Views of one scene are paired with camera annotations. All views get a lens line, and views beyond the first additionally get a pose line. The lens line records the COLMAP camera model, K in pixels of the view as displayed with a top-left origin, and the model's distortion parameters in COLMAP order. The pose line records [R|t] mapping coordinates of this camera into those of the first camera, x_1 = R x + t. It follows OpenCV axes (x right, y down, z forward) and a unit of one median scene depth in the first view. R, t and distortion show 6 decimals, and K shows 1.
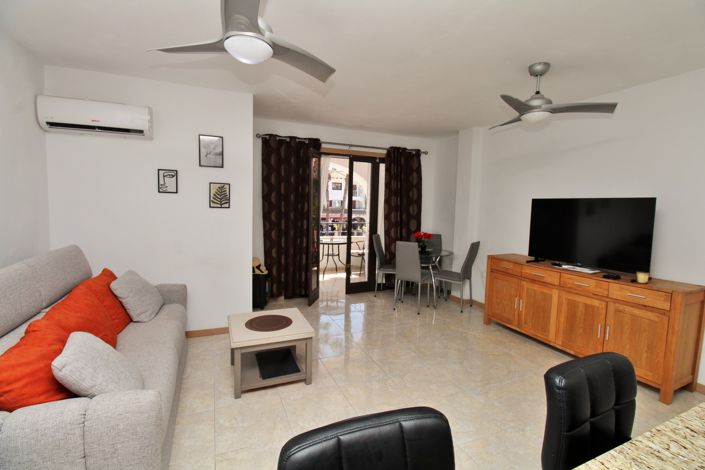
lens RADIAL K [[325.7, 0, 355.2], [0, 325.7, 232.4], [0, 0, 1]] dist [0.000064, -0.013685]
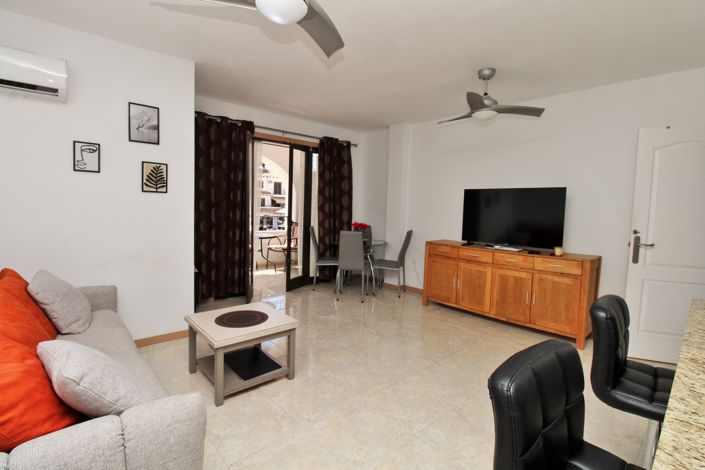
lens RADIAL K [[334.9, 0, 352.4], [0, 334.9, 231.5], [0, 0, 1]] dist [-0.000150, -0.013927]
pose [[0.947682, -0.020975, 0.318527, -0.224302], [0.020745, 0.999776, 0.004116, 0.034292], [-0.318542, 0.002707, 0.947905, 0.025068]]
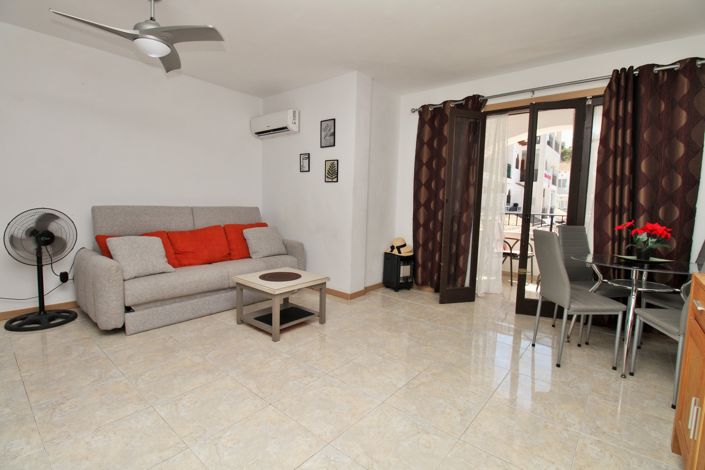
lens RADIAL K [[334.9, 0, 352.4], [0, 334.9, 231.5], [0, 0, 1]] dist [-0.000150, -0.013927]
pose [[0.445581, 0.070992, -0.892422, 0.715929], [-0.091458, 0.995245, 0.033508, 0.053330], [0.890558, 0.066689, 0.449955, 0.588108]]
